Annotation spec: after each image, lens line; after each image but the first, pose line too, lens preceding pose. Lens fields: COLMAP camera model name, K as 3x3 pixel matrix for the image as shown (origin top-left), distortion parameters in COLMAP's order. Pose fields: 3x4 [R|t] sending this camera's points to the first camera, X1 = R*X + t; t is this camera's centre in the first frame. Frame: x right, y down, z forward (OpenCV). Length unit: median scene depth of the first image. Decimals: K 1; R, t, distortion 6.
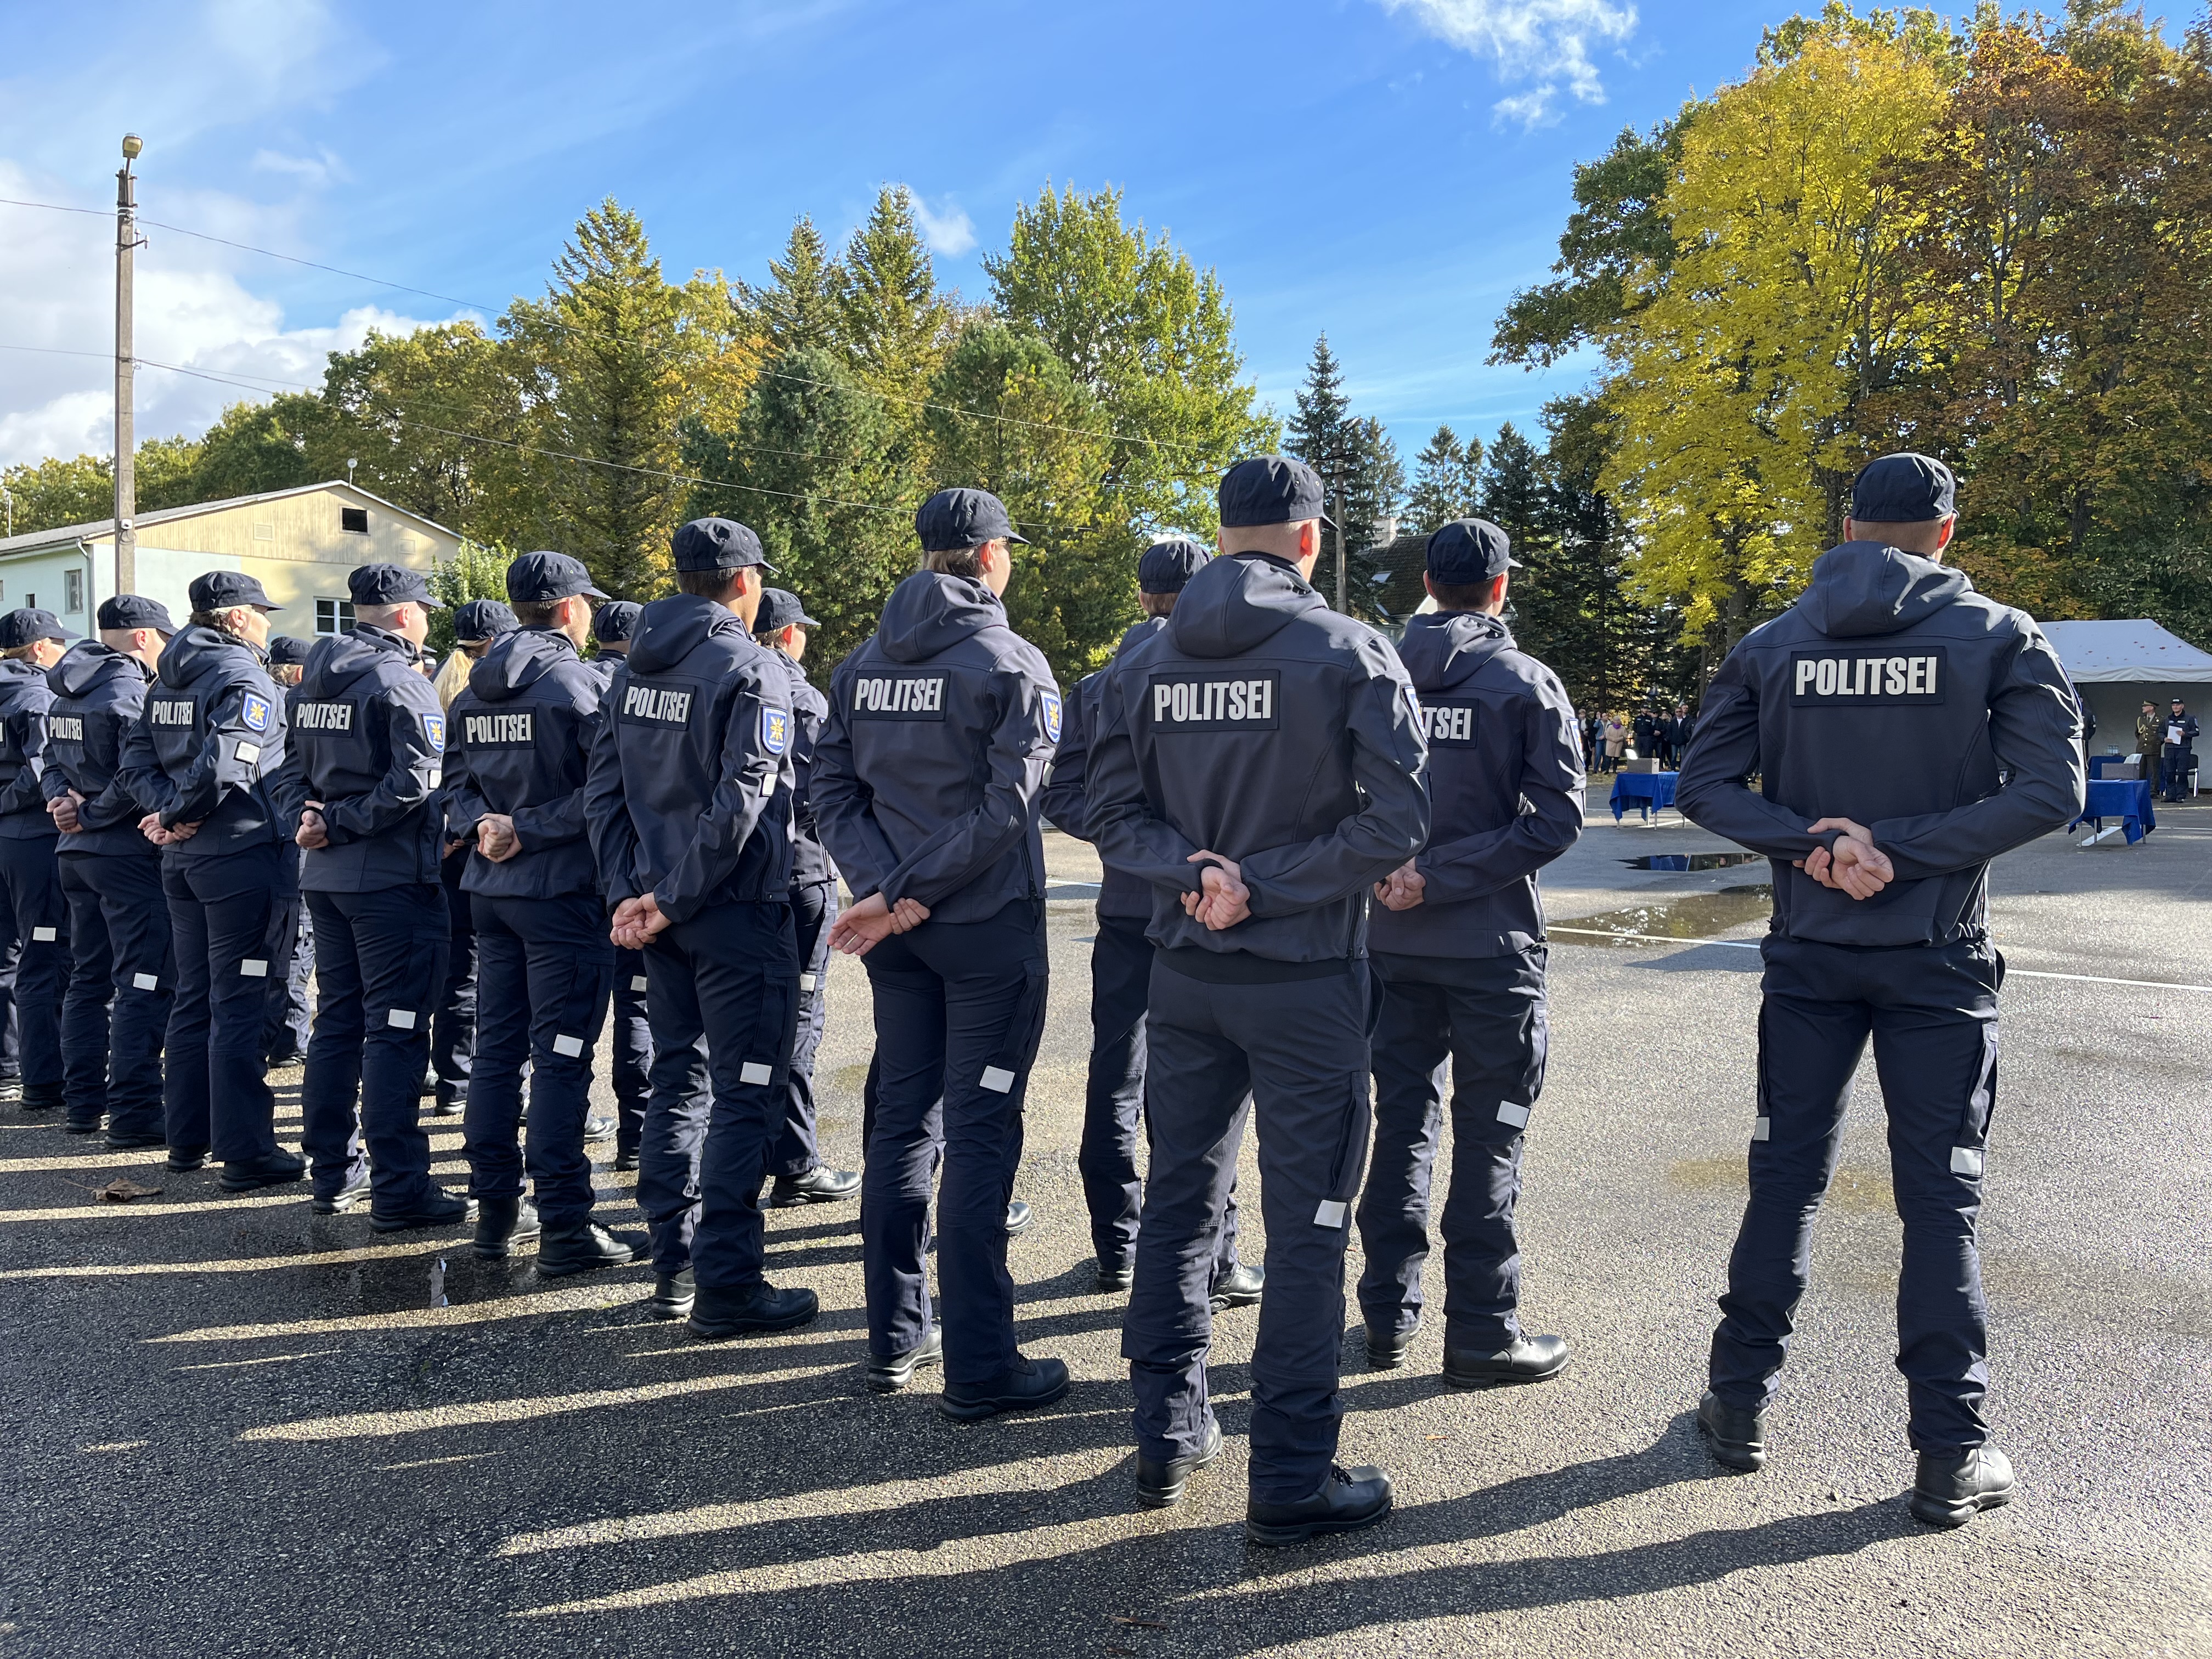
lens RADIAL K [[1669.7, 0, 1114.4], [0, 1669.7, 842.5], [0, 0, 1]] dist [0.060124, -0.101648]
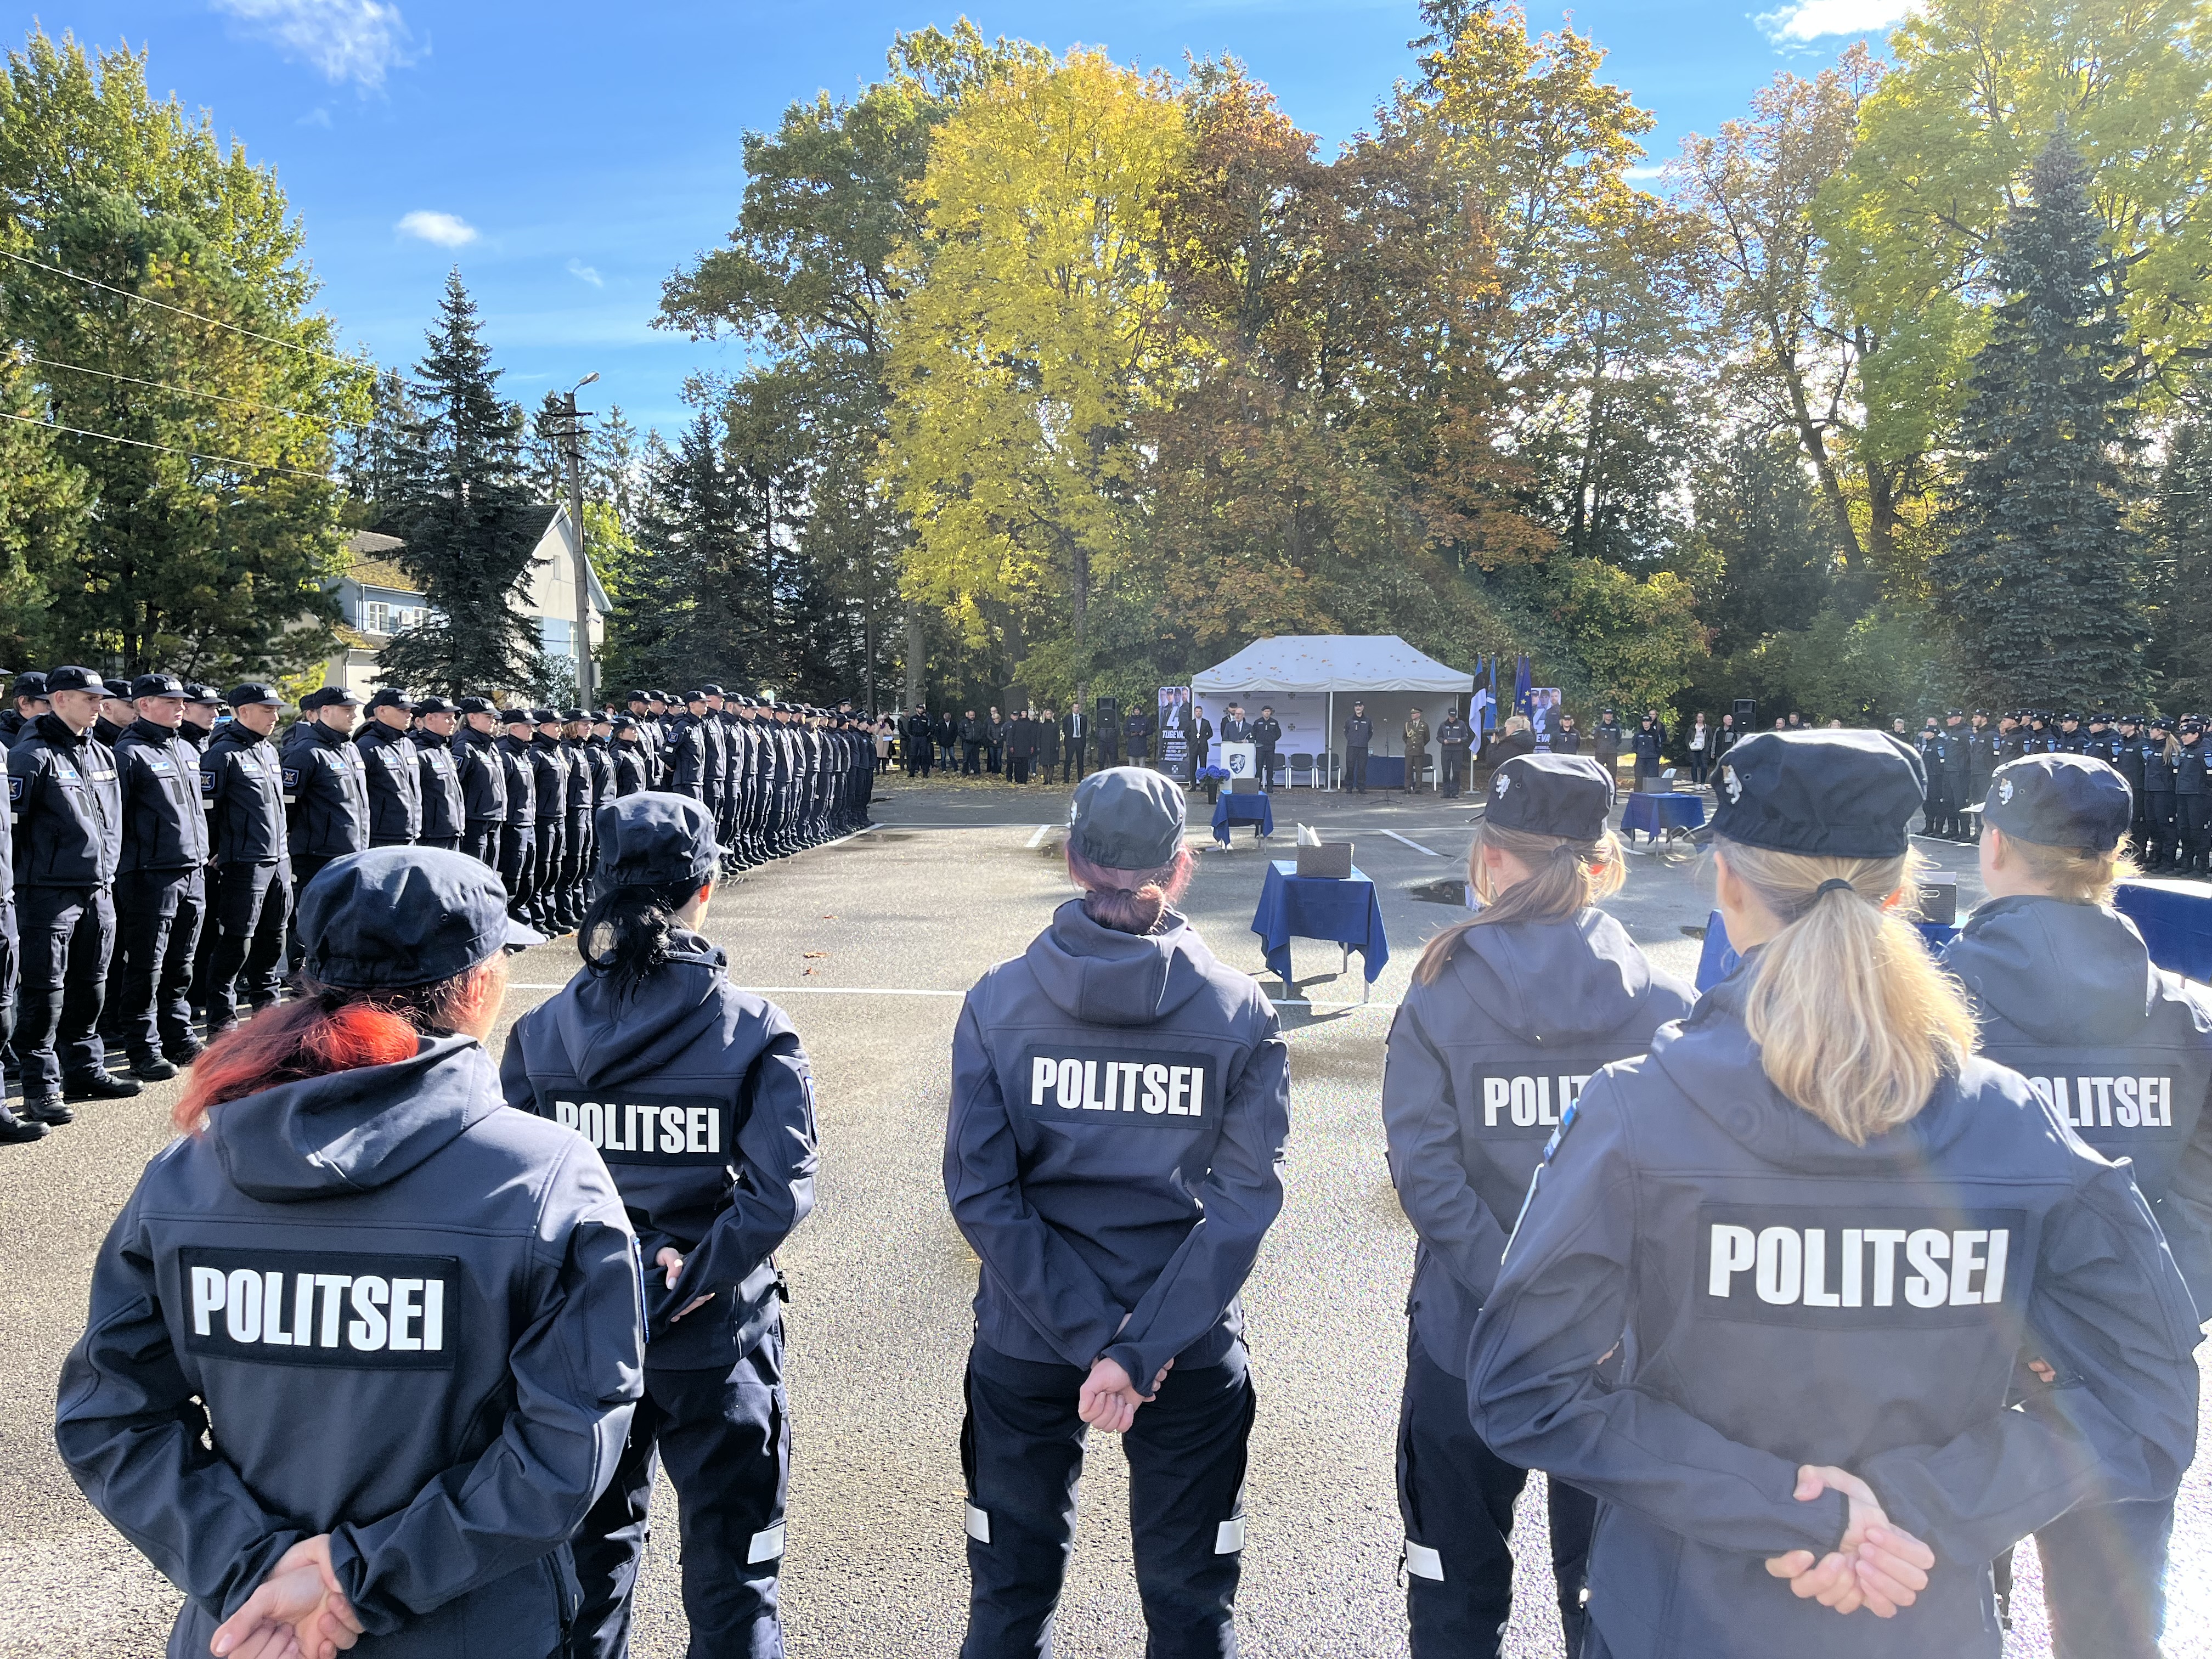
lens RADIAL K [[1669.7, 0, 1114.4], [0, 1669.7, 842.5], [0, 0, 1]] dist [0.060124, -0.101648]
pose [[0.826493, -0.041520, 0.561414, -0.106205], [0.036180, 0.999132, 0.020629, -0.013853], [-0.561783, 0.003262, 0.827278, 0.102137]]
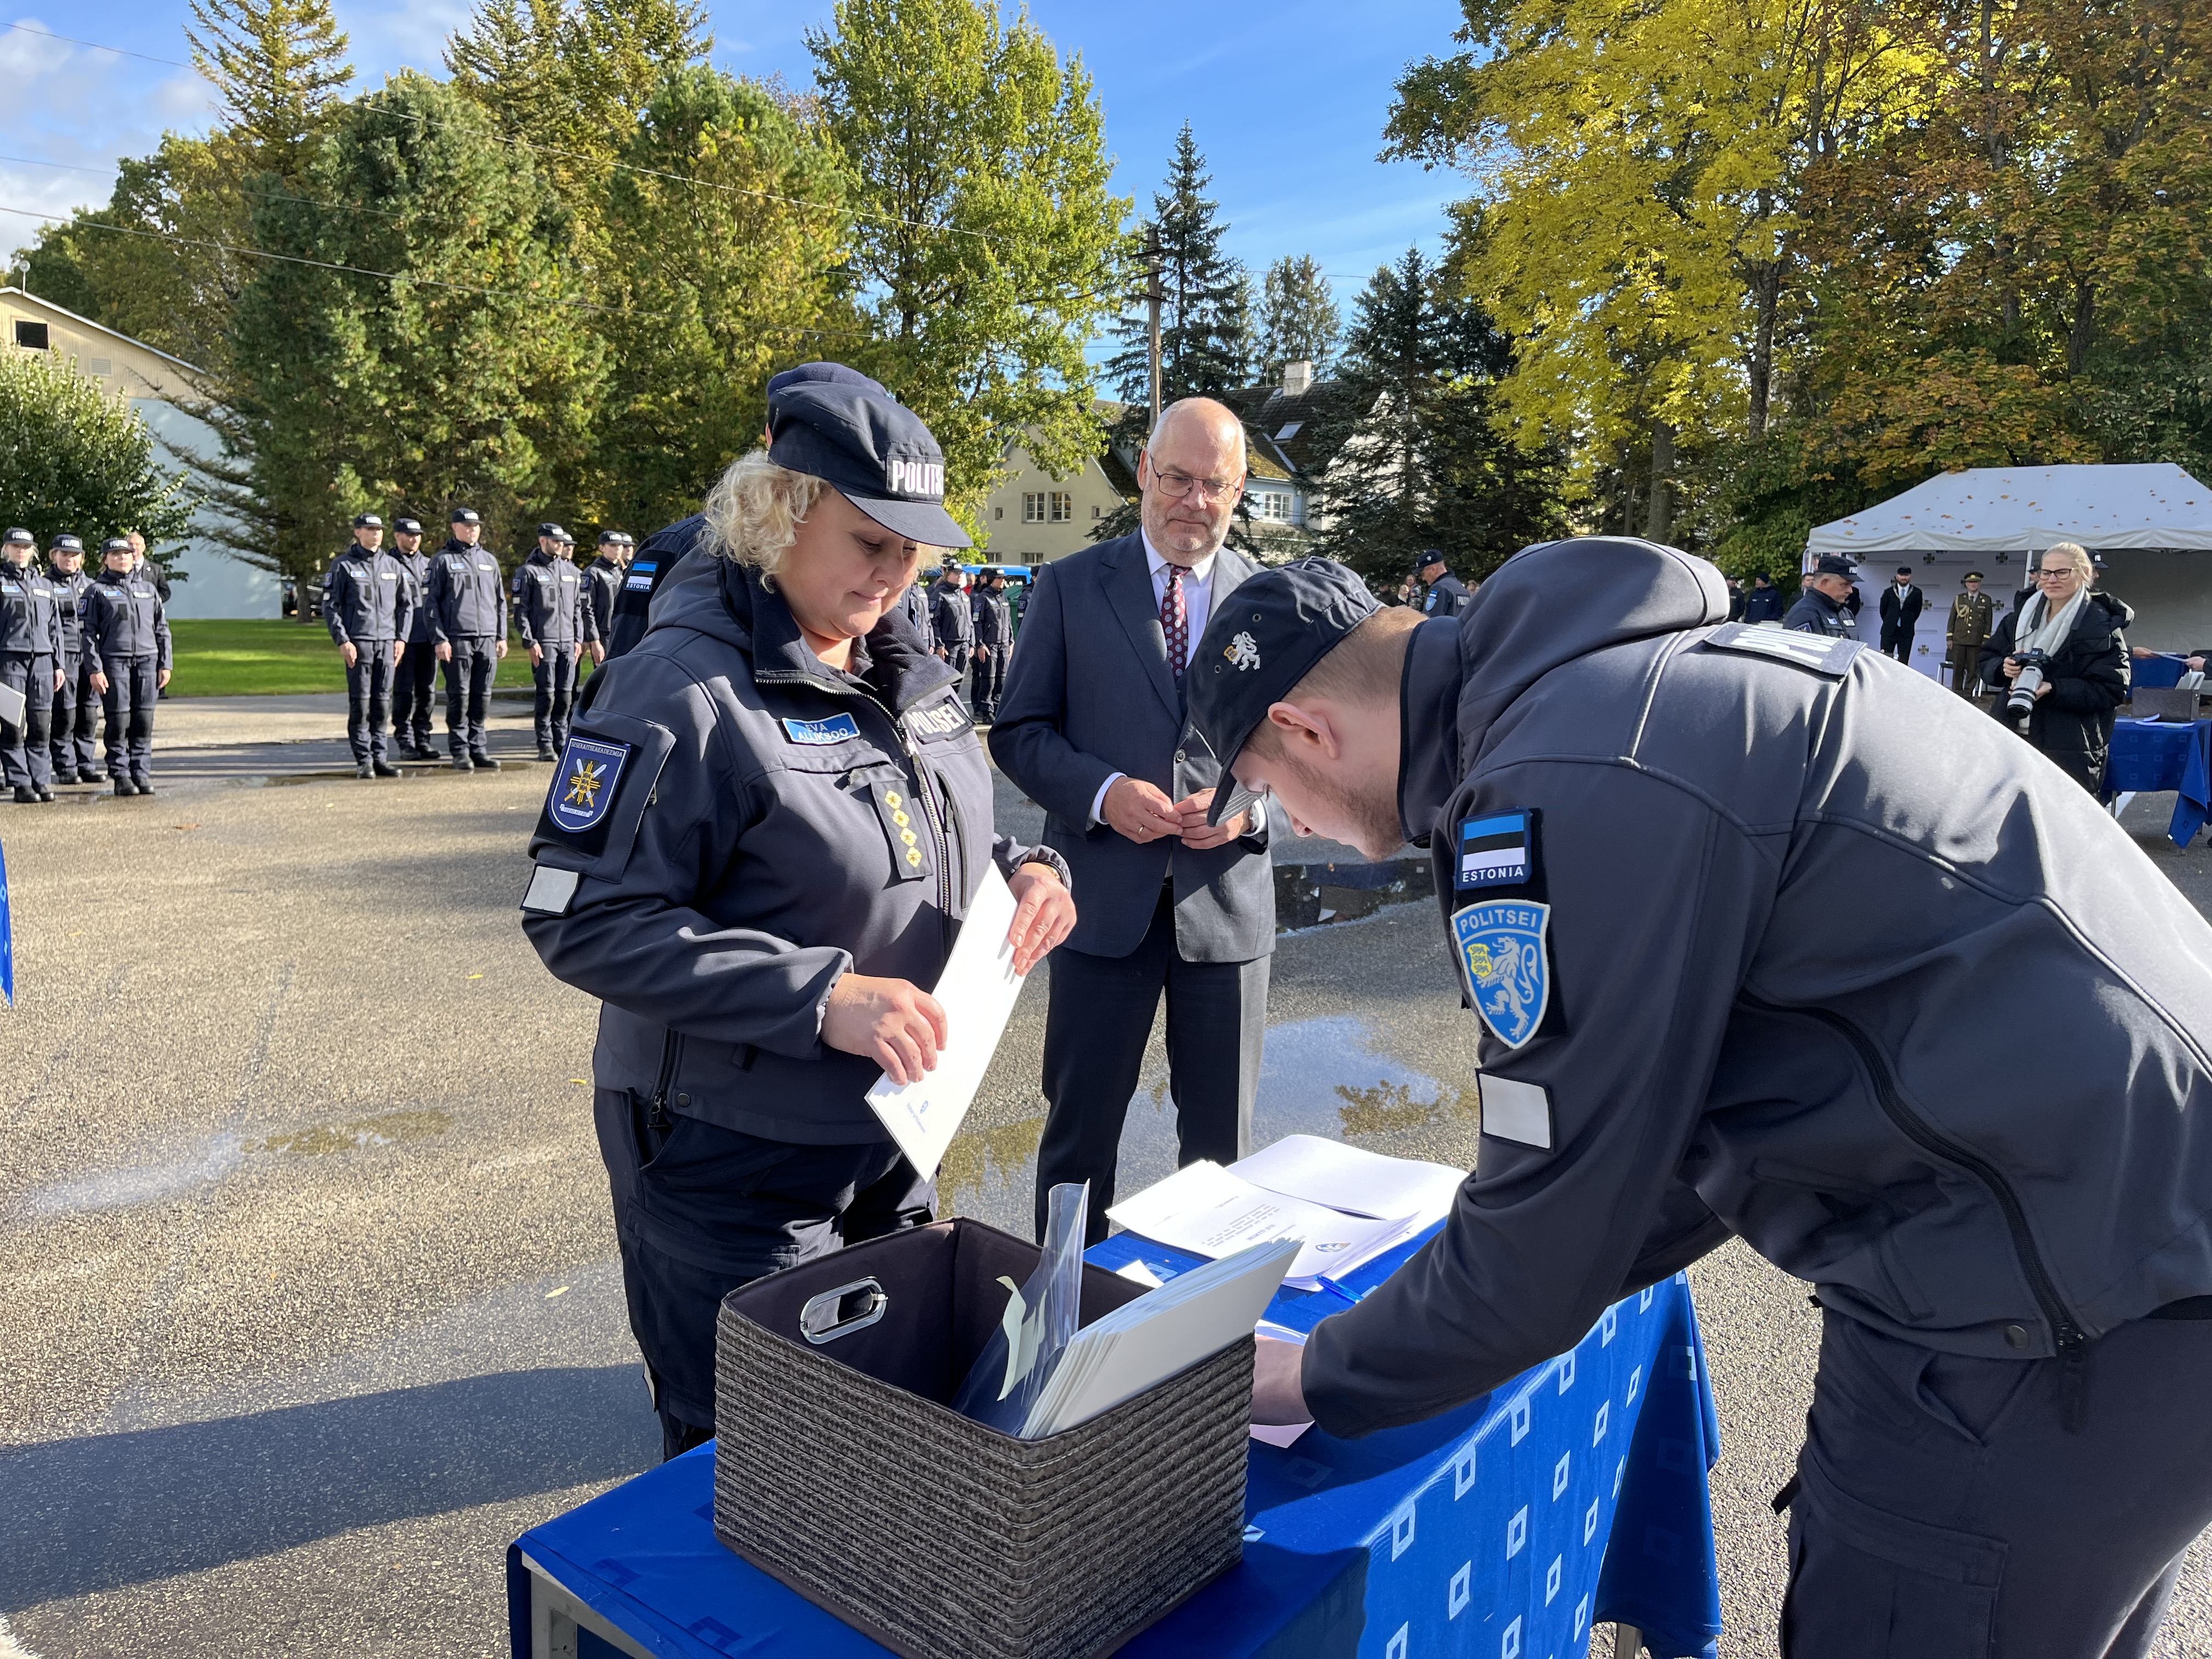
lens RADIAL K [[1669.5, 0, 1104.7], [0, 1669.5, 821.0], [0, 0, 1]] dist [0.097343, -0.147061]
pose [[0.999866, 0.009803, 0.013117, 0.084592], [-0.010646, 0.997775, 0.065817, -0.012517], [-0.012443, -0.065948, 0.997745, 0.154777]]
